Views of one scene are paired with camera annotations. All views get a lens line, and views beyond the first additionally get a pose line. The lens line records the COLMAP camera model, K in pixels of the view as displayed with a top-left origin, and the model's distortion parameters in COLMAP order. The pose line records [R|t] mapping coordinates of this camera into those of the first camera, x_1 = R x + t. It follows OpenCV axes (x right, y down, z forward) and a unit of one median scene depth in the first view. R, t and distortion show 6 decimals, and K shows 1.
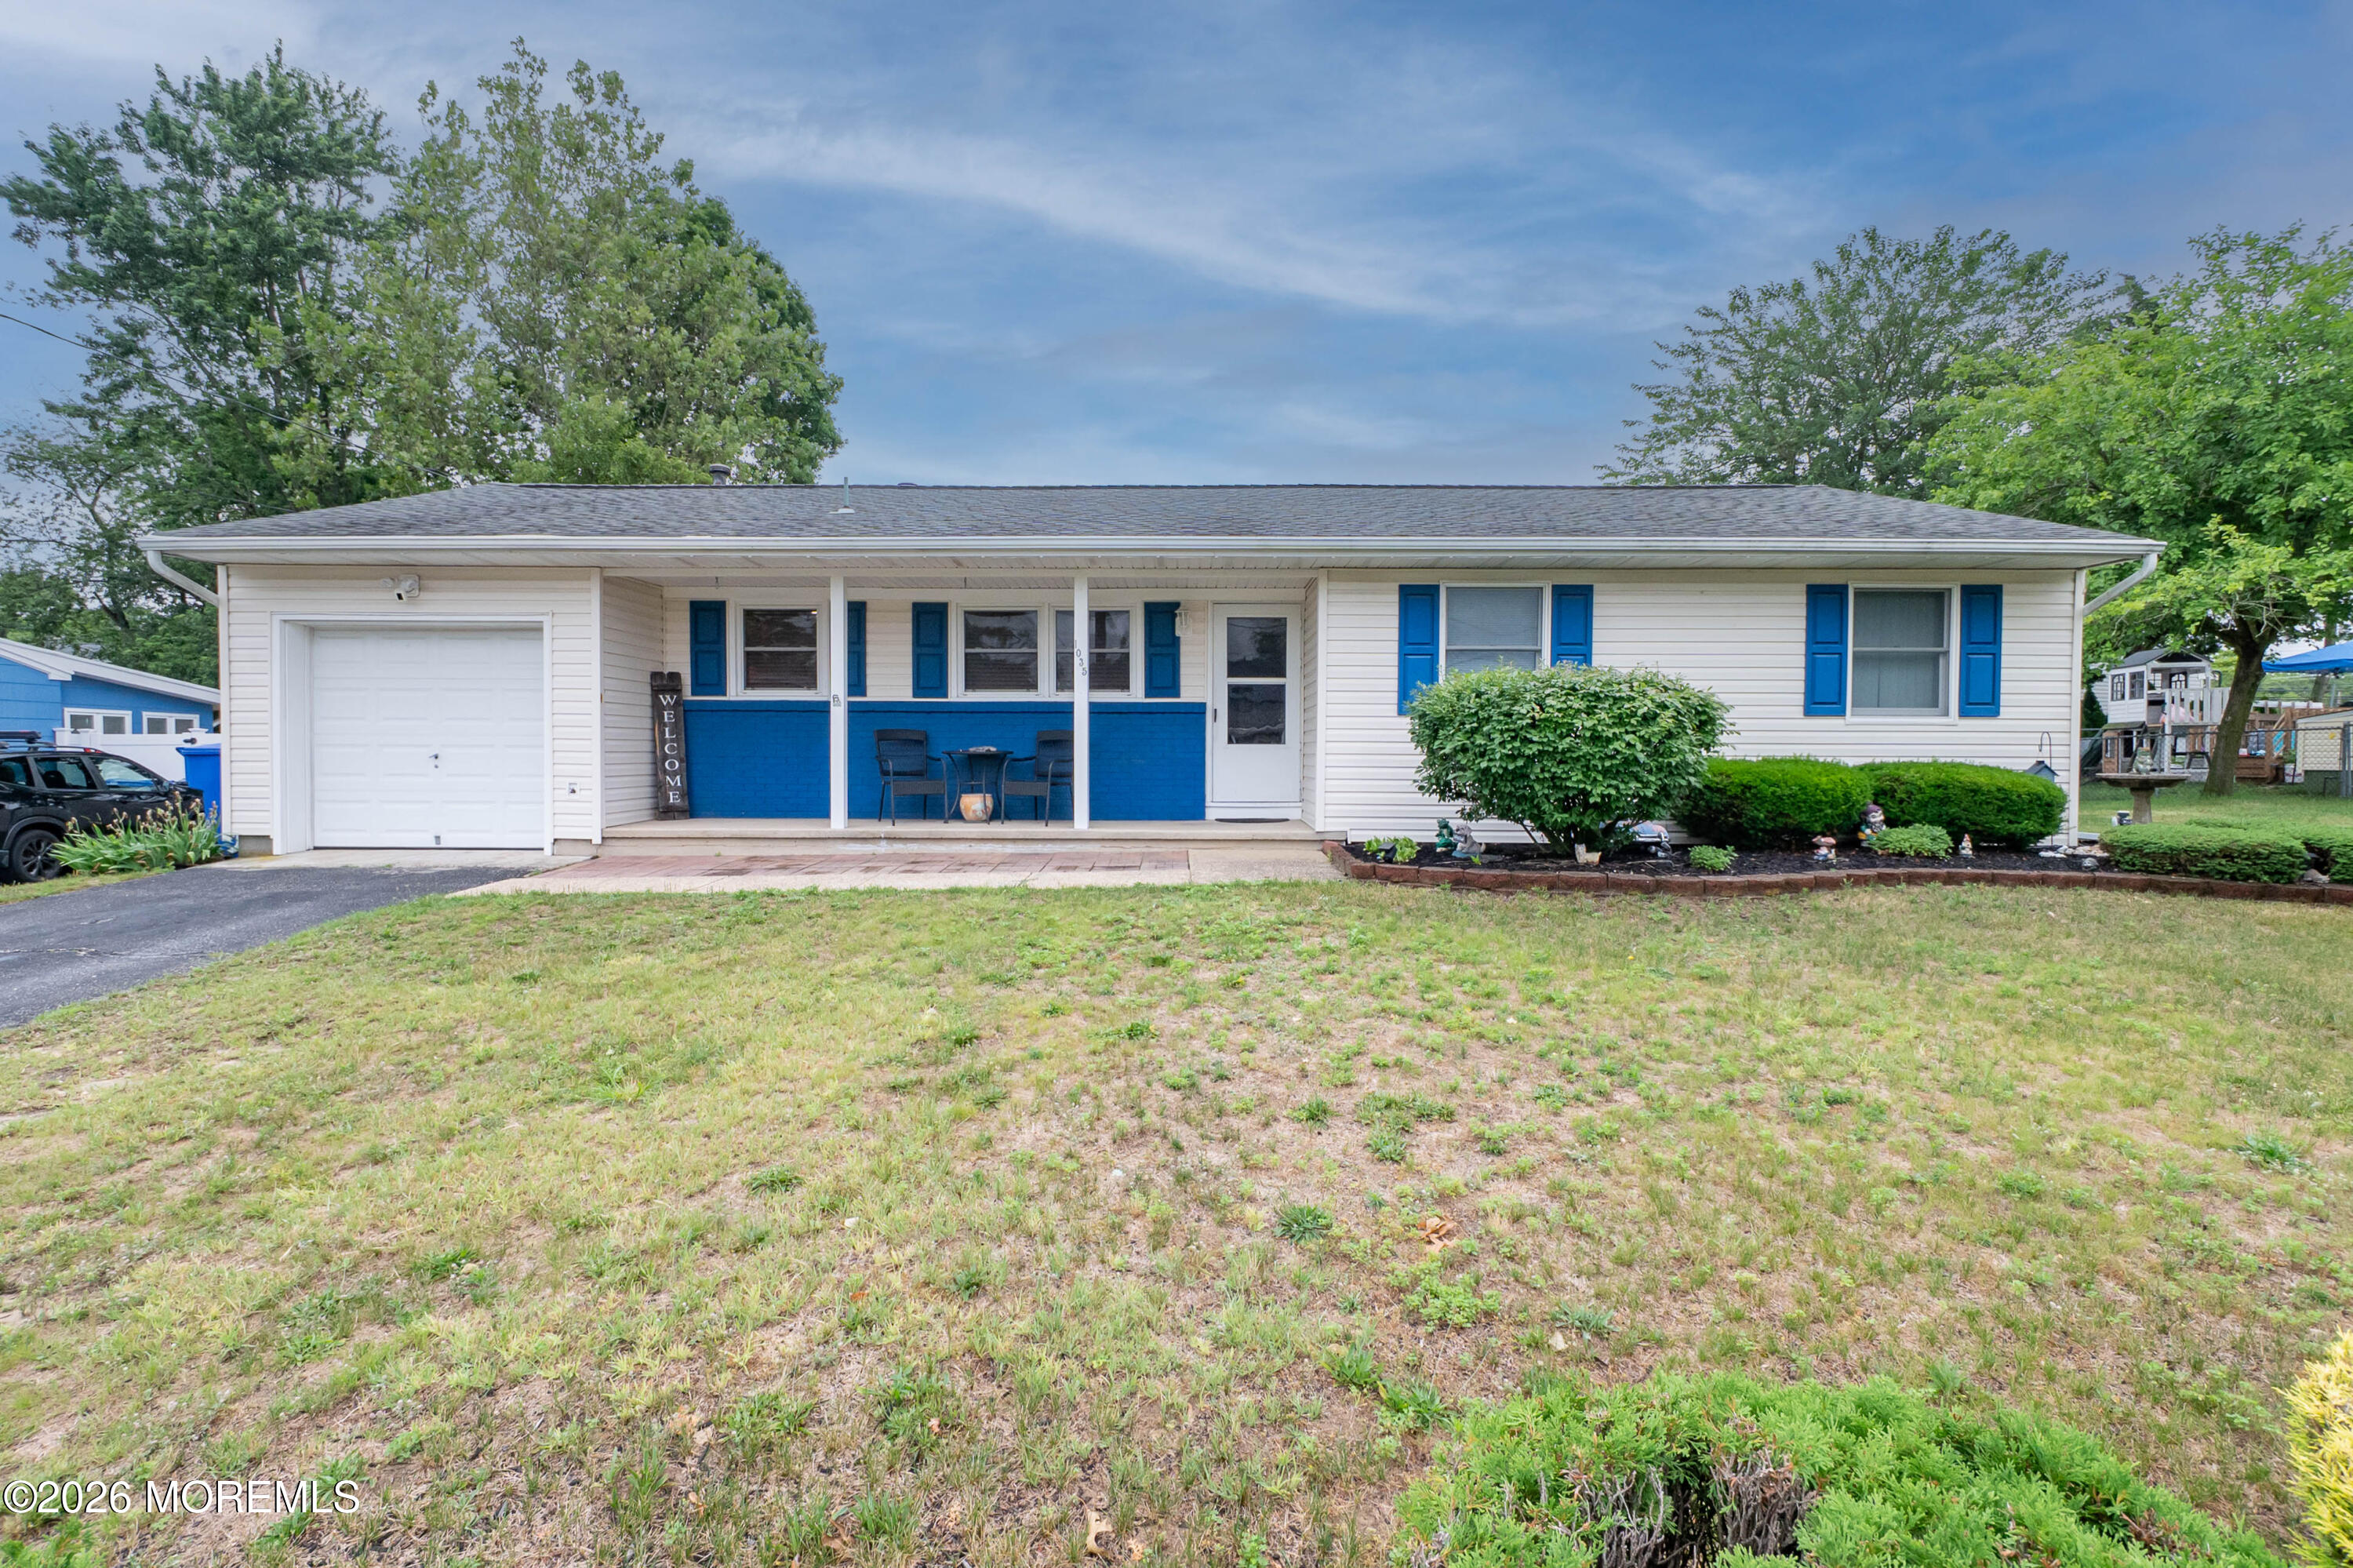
lens RADIAL K [[1036.3, 0, 1176.5], [0, 1036.3, 784.0], [0, 0, 1]] dist [0.010888, -0.008451]
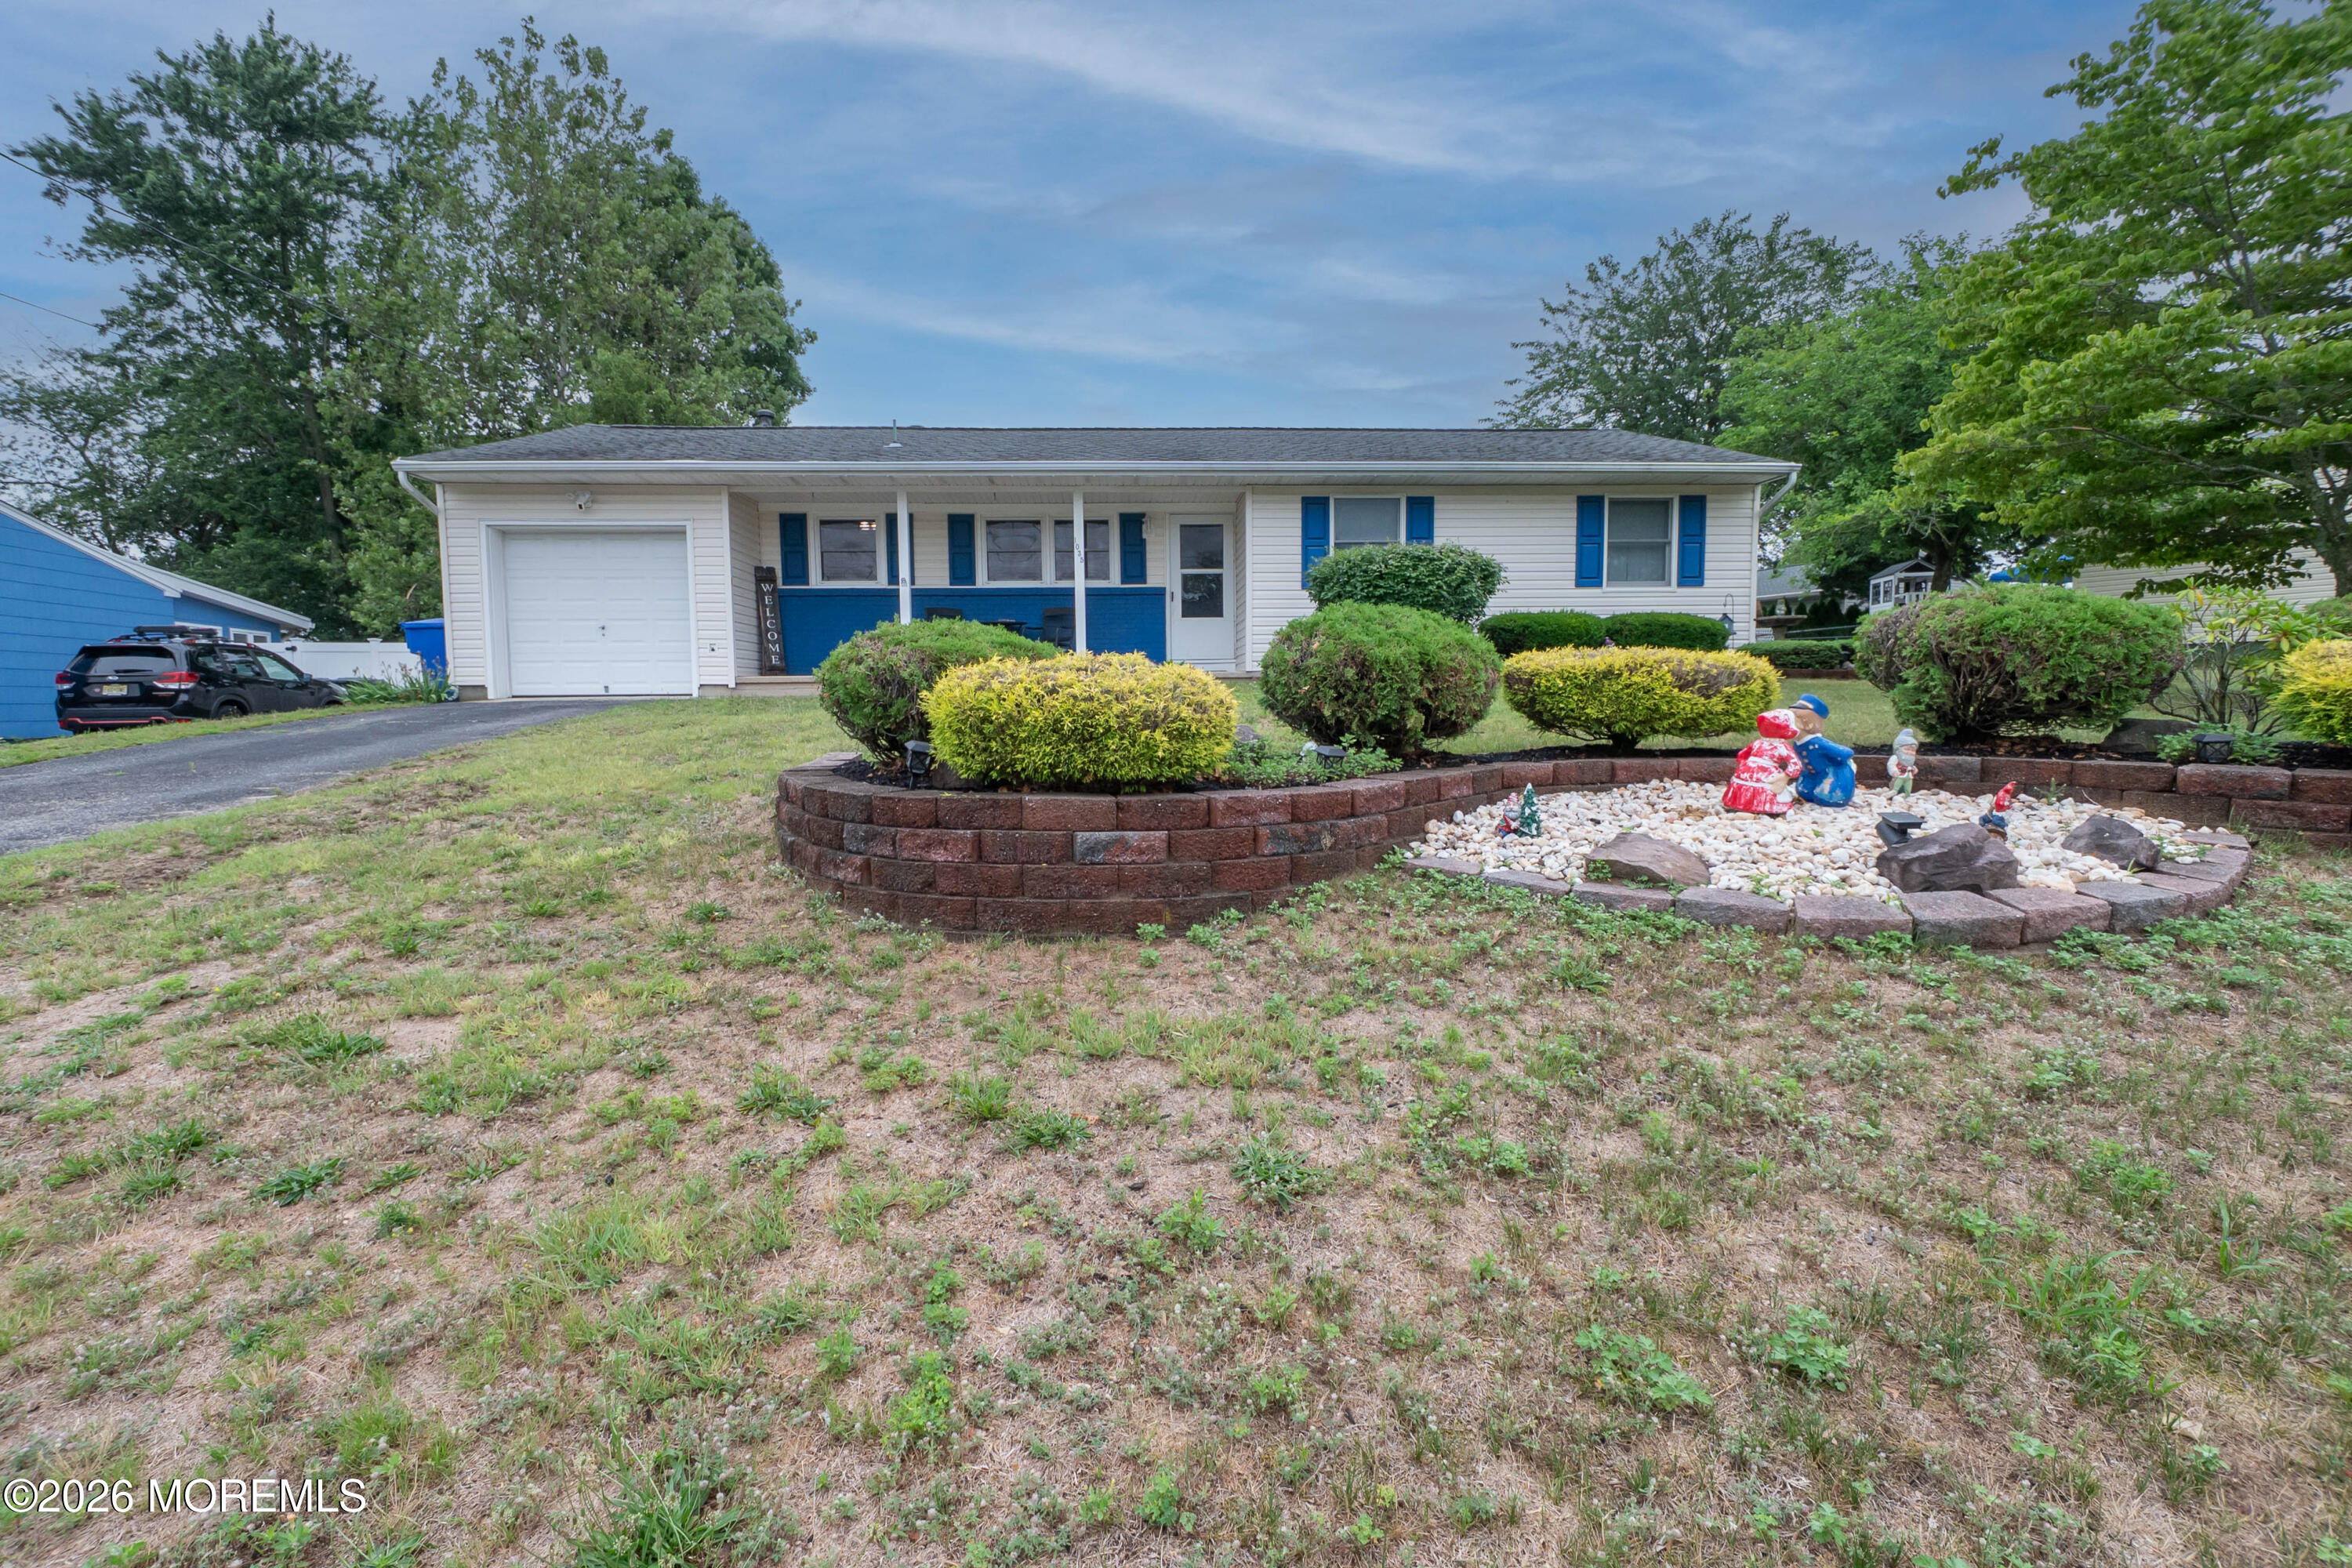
lens RADIAL K [[1012.3, 0, 1187.0], [0, 1012.3, 780.6], [0, 0, 1]] dist [0.010294, -0.007026]
pose [[0.996898, -0.024235, 0.074882, -0.049969], [0.020553, 0.998559, 0.049564, 0.111300], [-0.075975, -0.047871, 0.995960, -0.350756]]
